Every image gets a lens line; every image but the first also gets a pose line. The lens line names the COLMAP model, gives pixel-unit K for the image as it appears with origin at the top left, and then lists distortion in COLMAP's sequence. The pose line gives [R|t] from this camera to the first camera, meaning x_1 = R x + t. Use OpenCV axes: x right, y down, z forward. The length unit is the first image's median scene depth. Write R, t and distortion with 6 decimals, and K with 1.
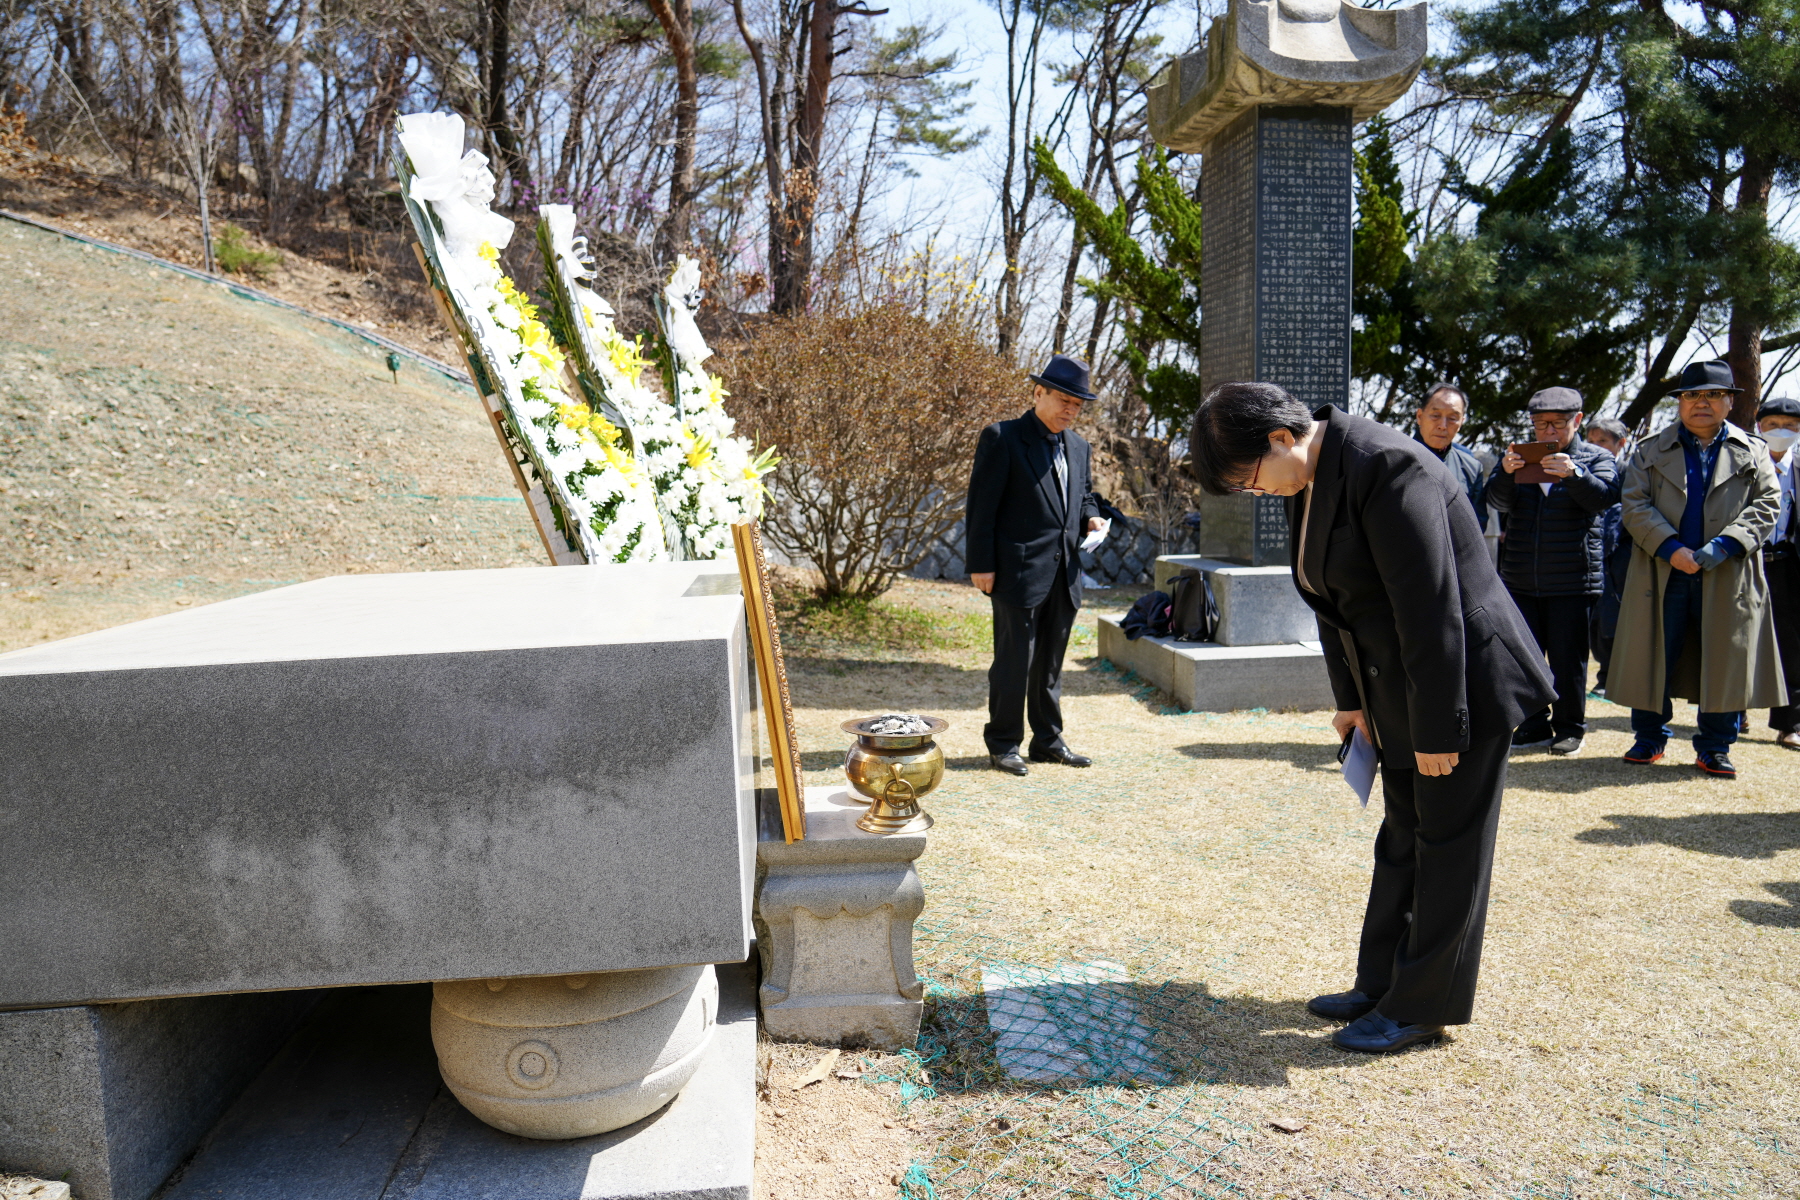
lens RADIAL K [[1210.2, 0, 903.6], [0, 1210.2, 594.4], [0, 0, 1]] dist [0.002174, 0.000723]
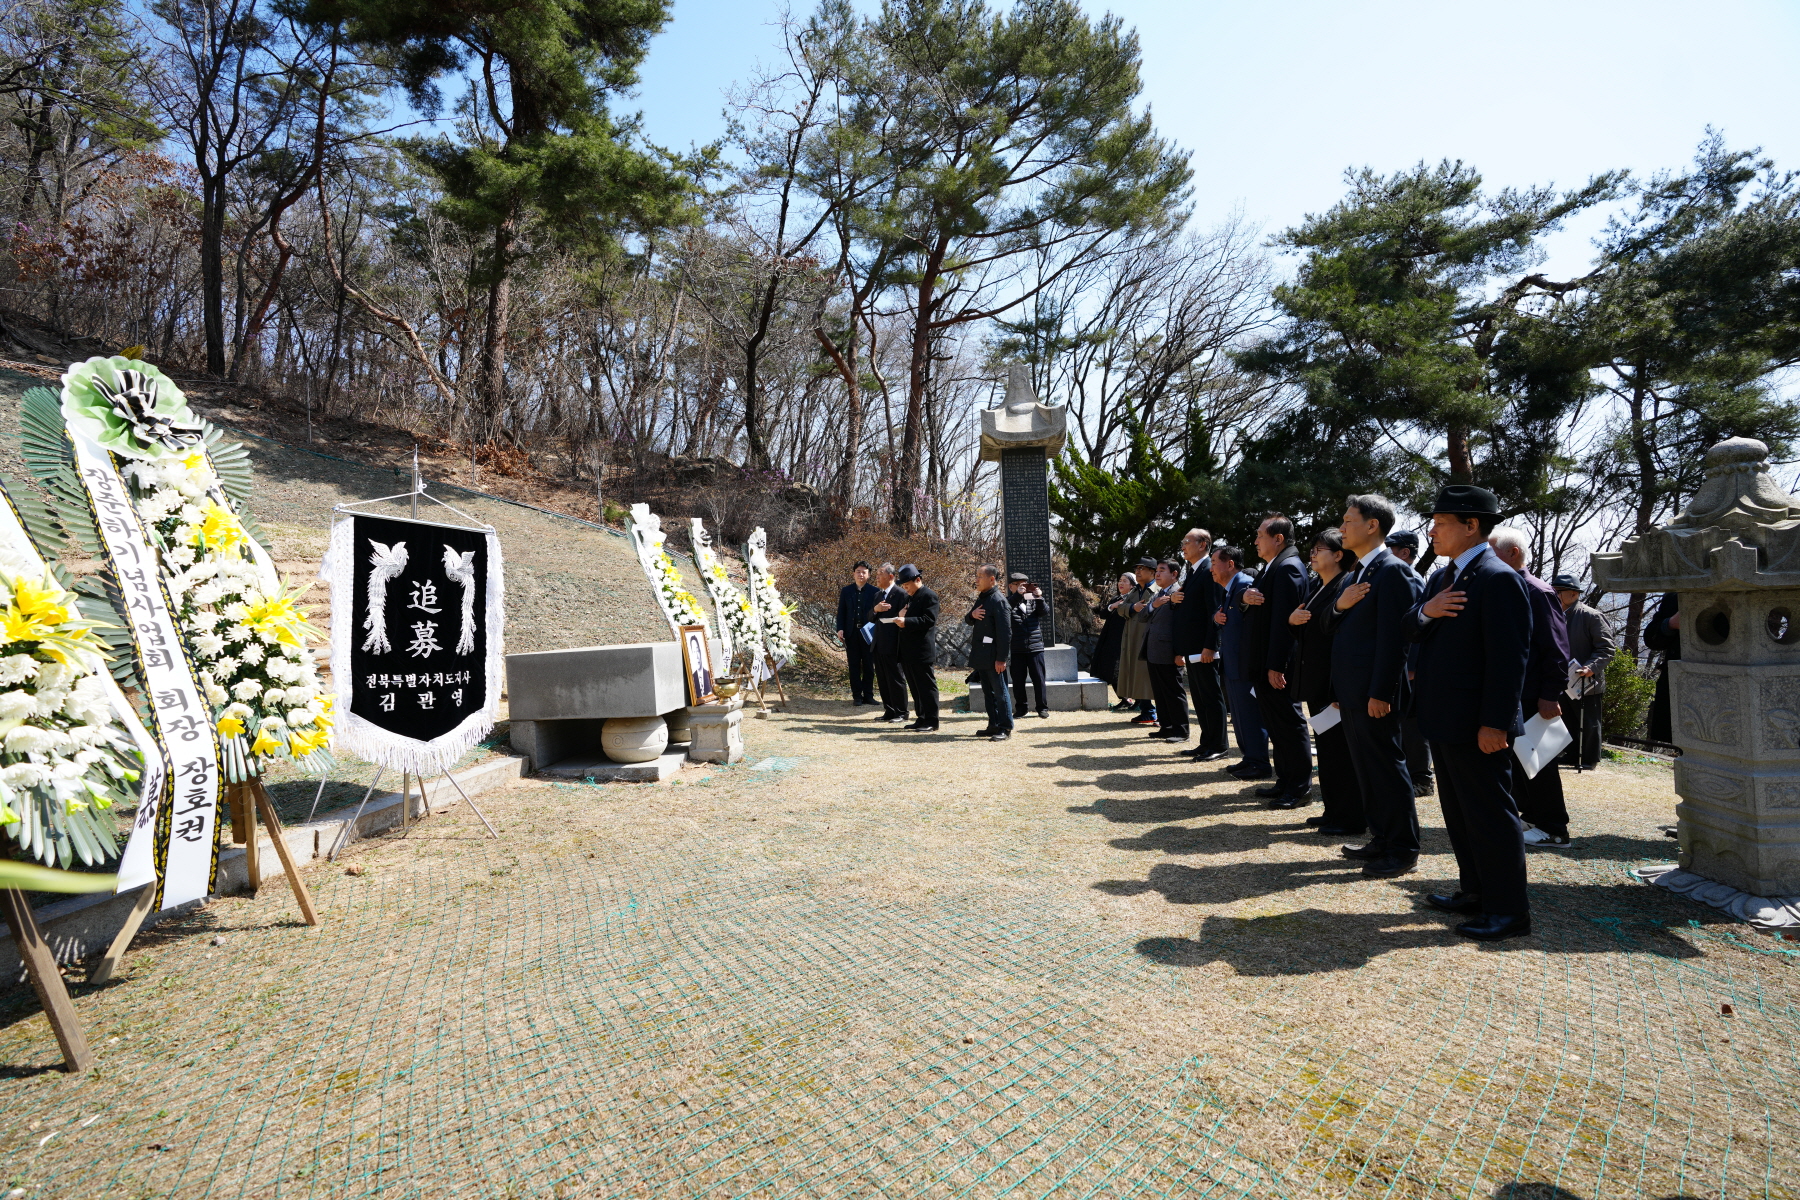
lens RADIAL K [[818.2, 0, 895.3], [0, 818.2, 595.2], [0, 0, 1]] dist [-0.015502, 0.001636]
pose [[0.982558, -0.032357, -0.183117, 0.502479], [0.009954, 0.992484, -0.121966, 0.087044], [0.185688, 0.118016, 0.975496, -0.728100]]
